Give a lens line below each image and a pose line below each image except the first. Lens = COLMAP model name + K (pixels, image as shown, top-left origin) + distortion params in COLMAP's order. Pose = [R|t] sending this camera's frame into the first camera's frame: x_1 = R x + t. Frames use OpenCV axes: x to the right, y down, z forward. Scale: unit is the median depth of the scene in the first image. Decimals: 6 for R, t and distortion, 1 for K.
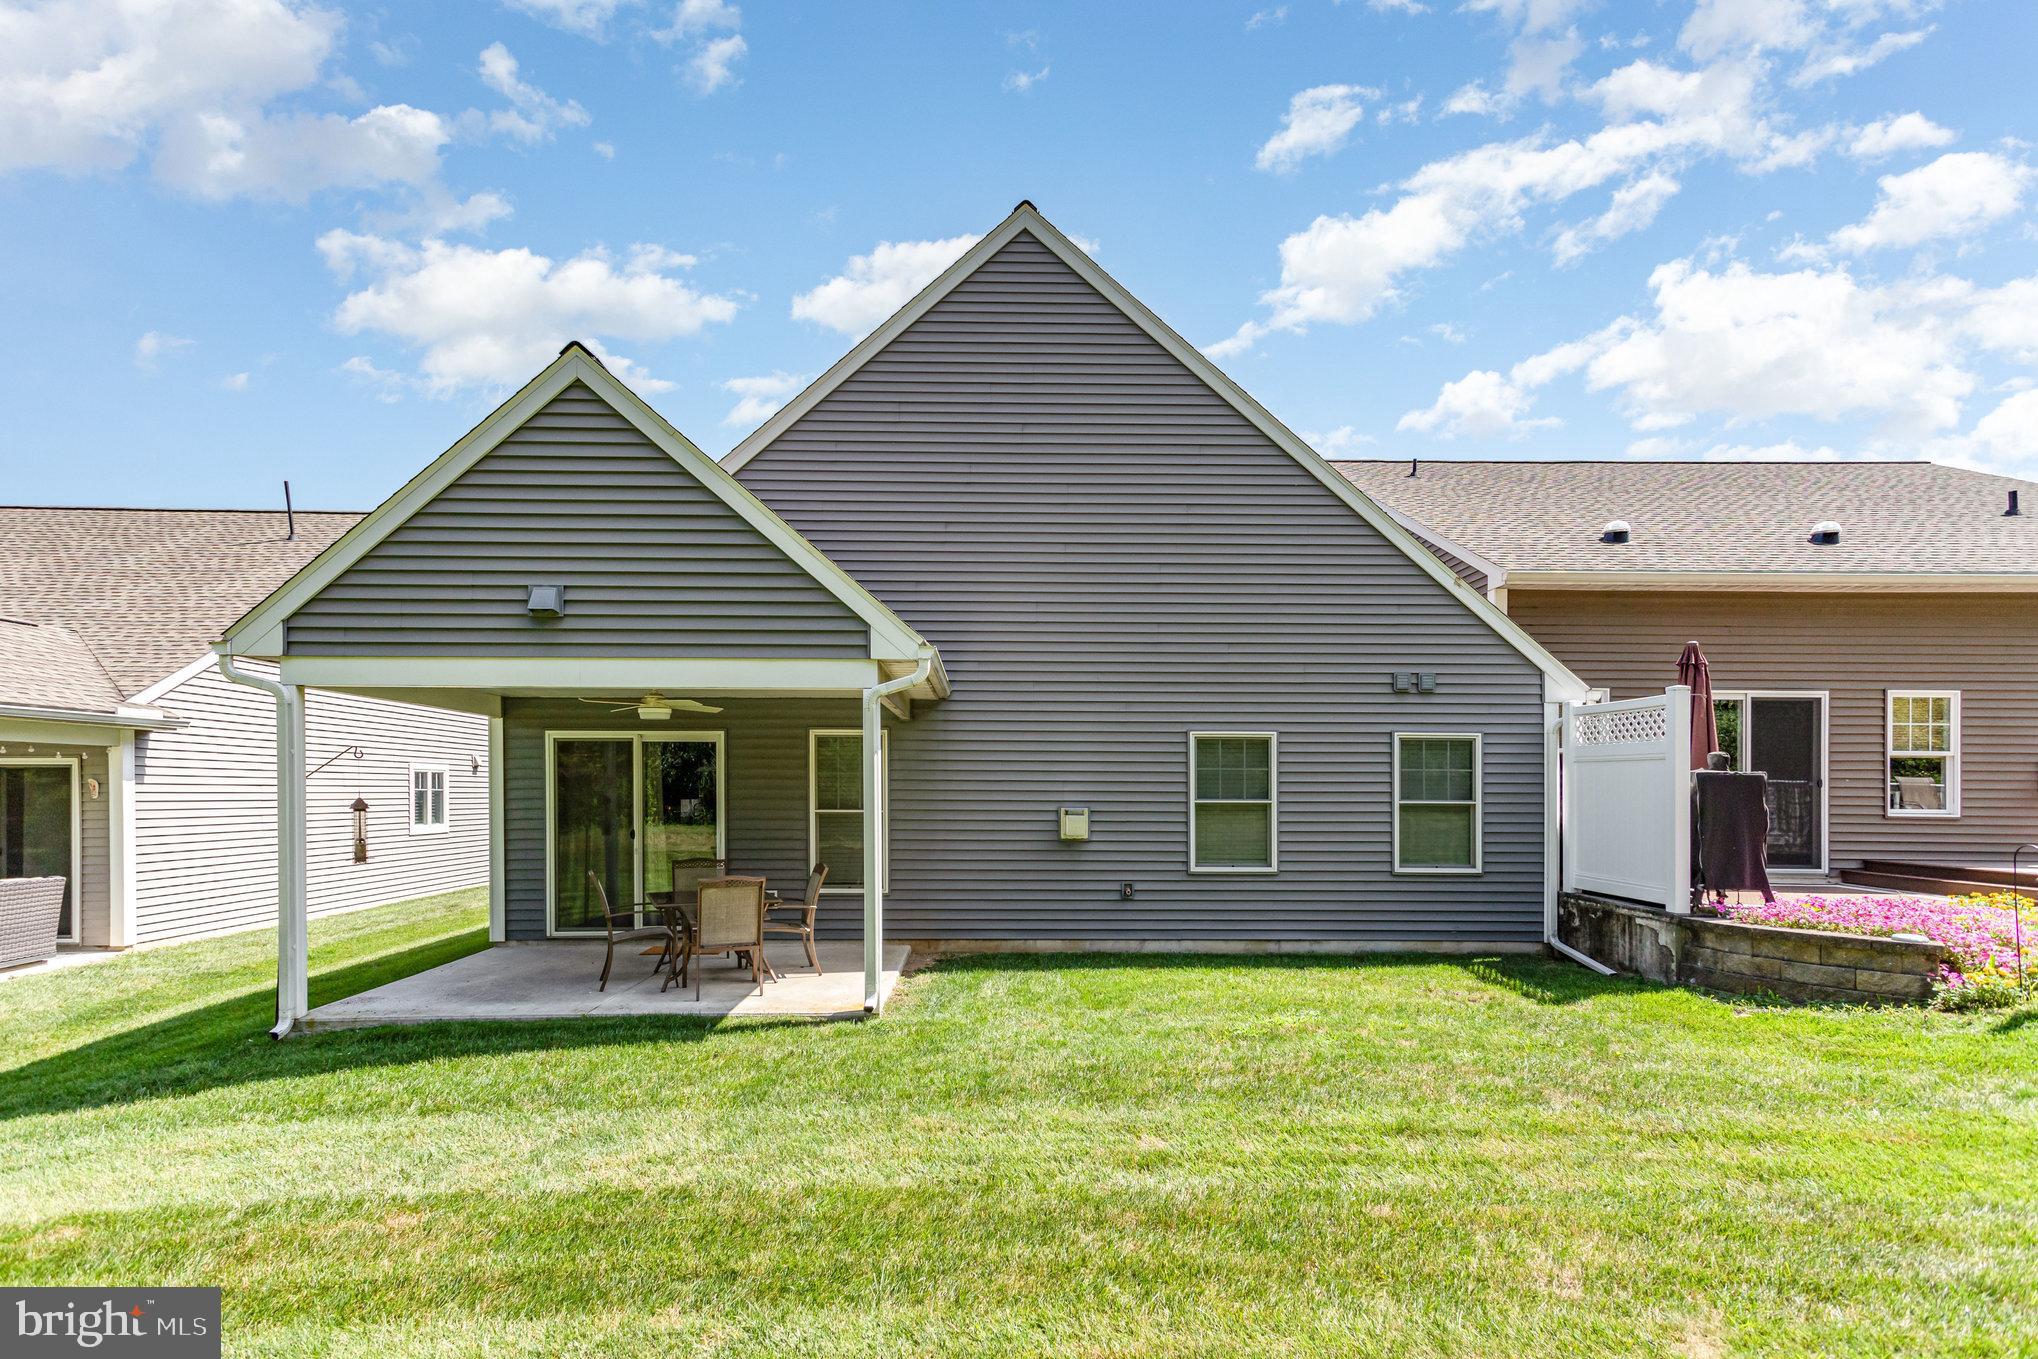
lens RADIAL K [[1020.9, 0, 981.9], [0, 1020.9, 692.4], [0, 0, 1]] dist [0.030395, 0.000008]
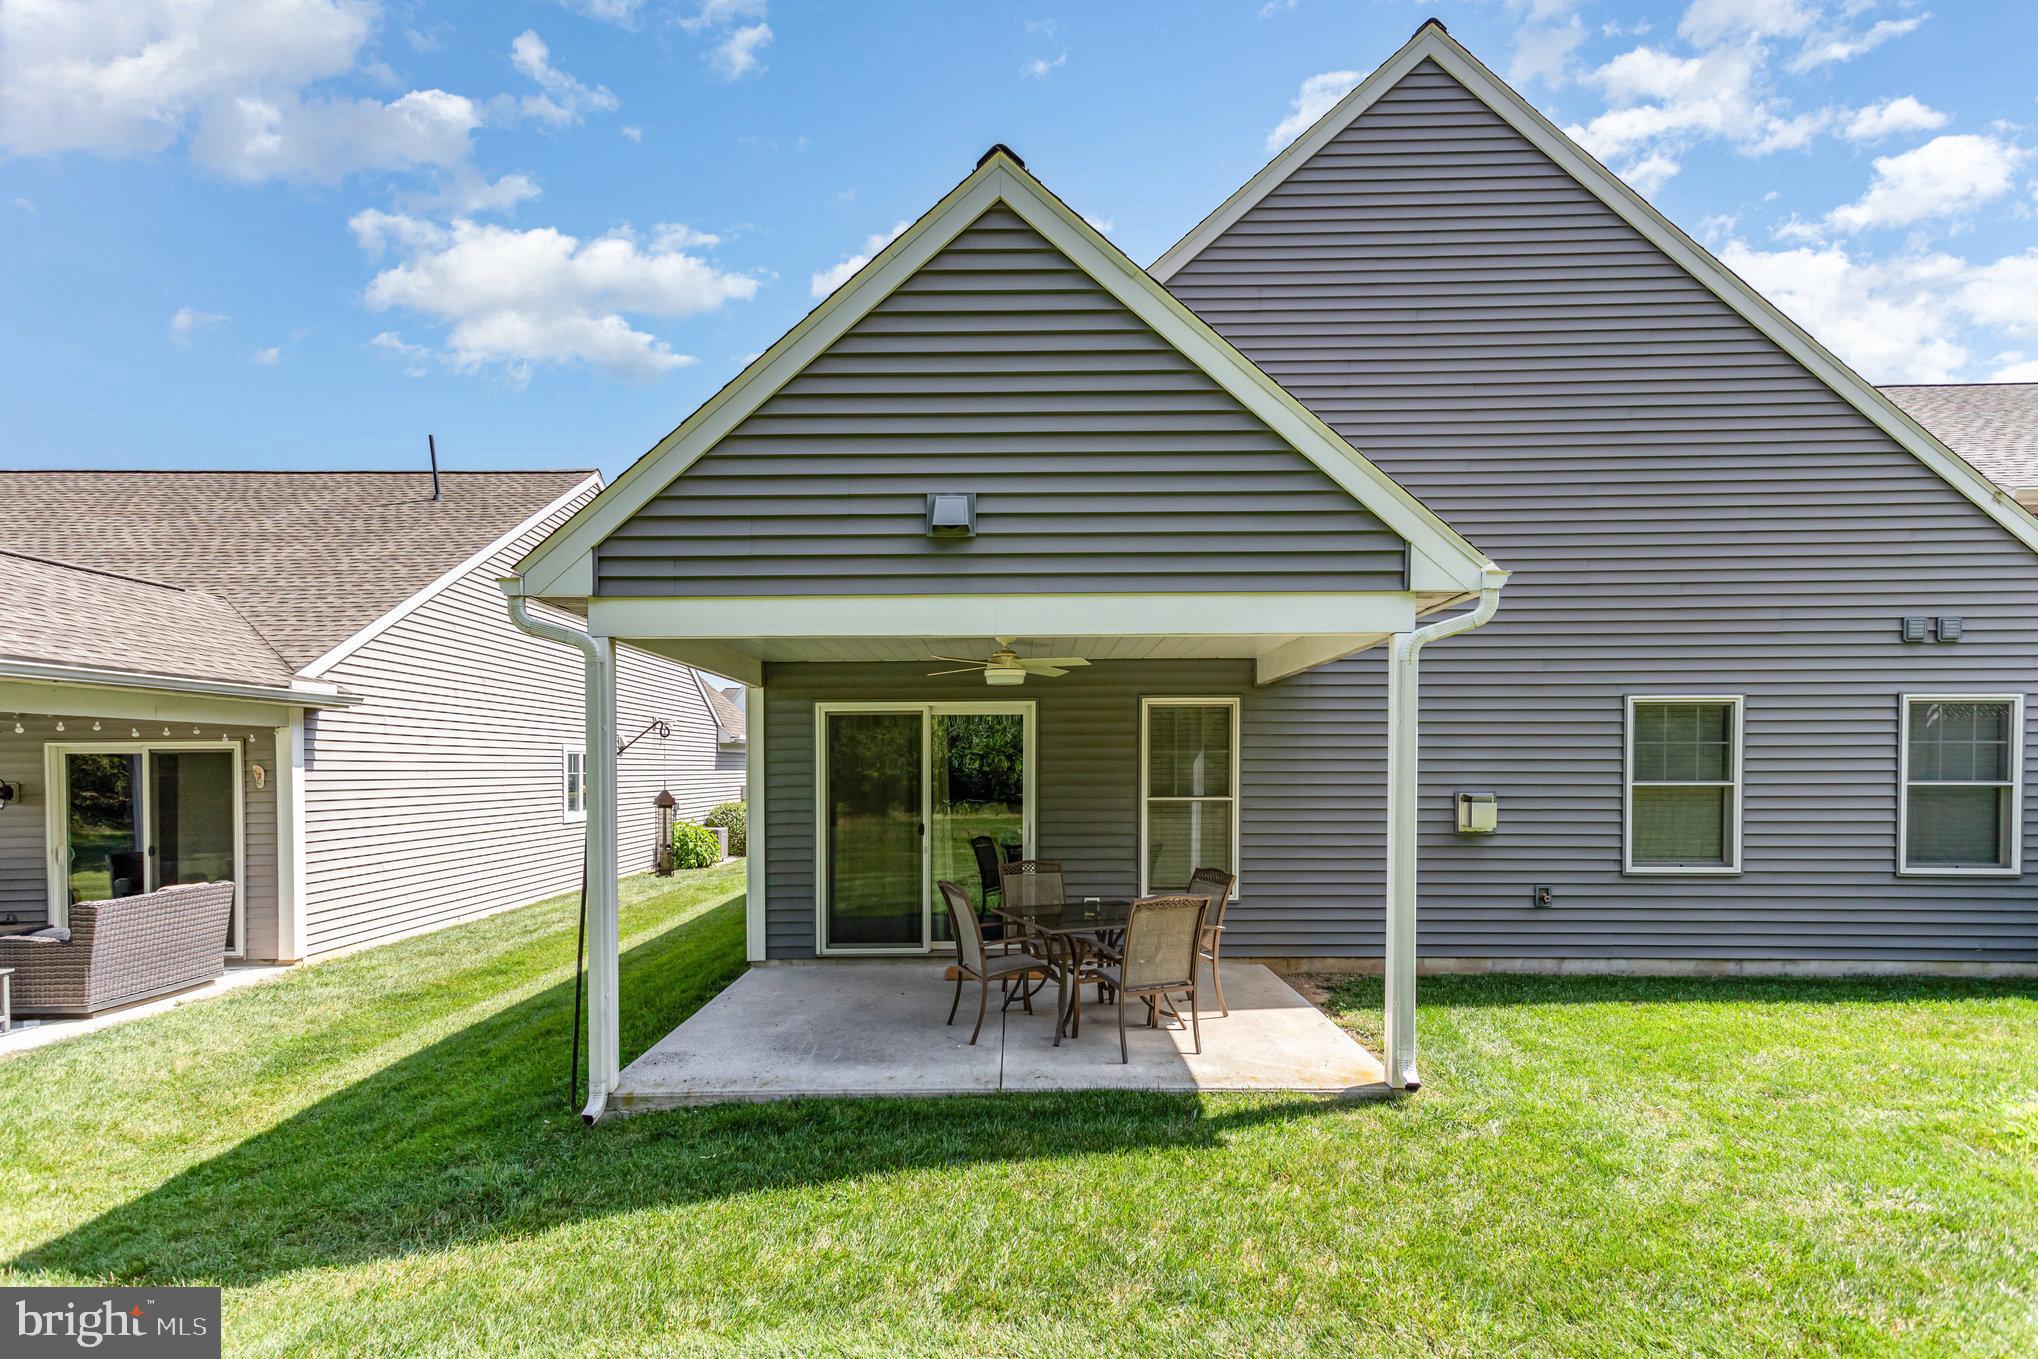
lens RADIAL K [[999.5, 0, 1007.6], [0, 999.5, 678.2], [0, 0, 1]] dist [0.030669, 0.000702]
pose [[0.999738, -0.010962, -0.020081, -0.257170], [0.011121, 0.999908, 0.007830, 0.013370], [0.019993, -0.008051, 0.999768, 0.209318]]
